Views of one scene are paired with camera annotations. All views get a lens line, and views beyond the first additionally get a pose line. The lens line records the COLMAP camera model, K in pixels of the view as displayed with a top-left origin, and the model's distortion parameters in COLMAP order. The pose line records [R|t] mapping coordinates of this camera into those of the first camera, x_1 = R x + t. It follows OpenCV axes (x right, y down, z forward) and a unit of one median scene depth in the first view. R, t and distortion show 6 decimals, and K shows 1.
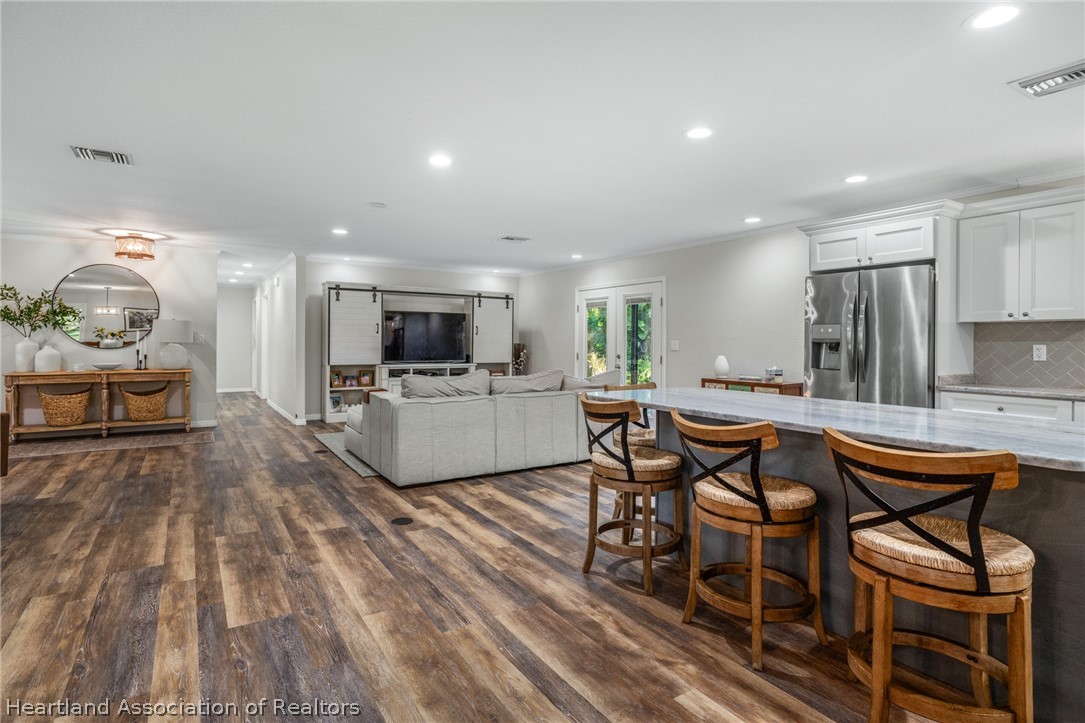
lens RADIAL K [[544.0, 0, 524.0], [0, 544.0, 344.6], [0, 0, 1]] dist [-0.000617, -0.000134]
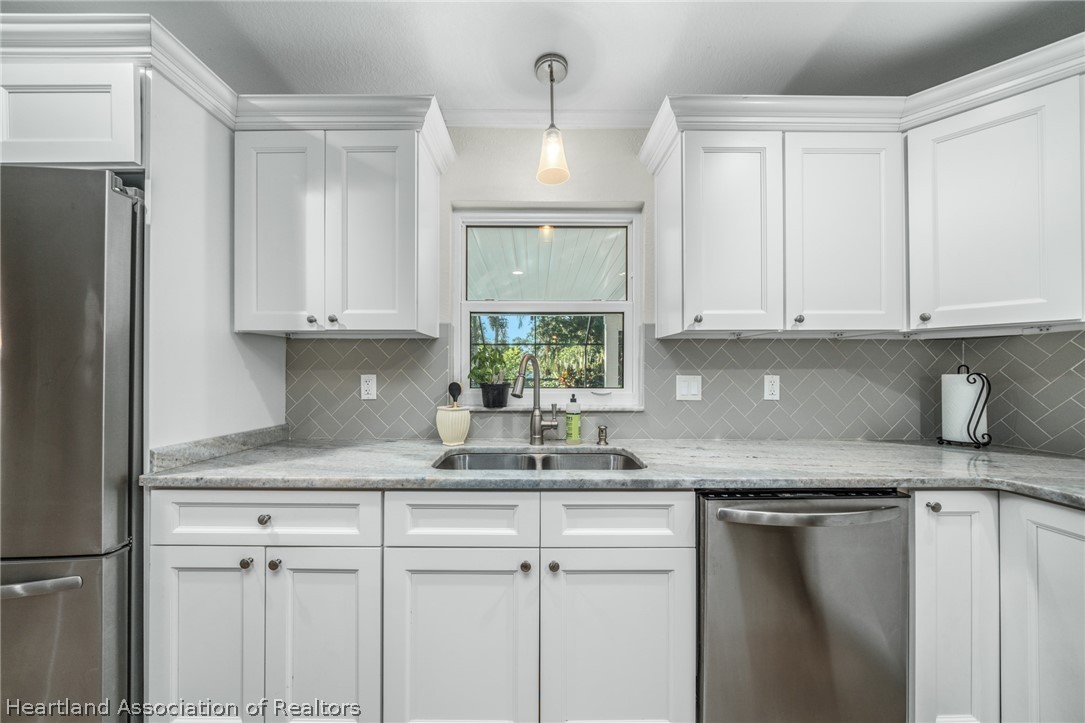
lens RADIAL K [[371.6, 0, 537.5], [0, 371.6, 373.9], [0, 0, 1]] dist [-0.007936, -0.000079]
pose [[0.528412, -0.003185, 0.848982, 0.362845], [0.007282, 0.999973, -0.000781, 0.000363], [-0.848957, 0.006595, 0.528421, 0.319748]]
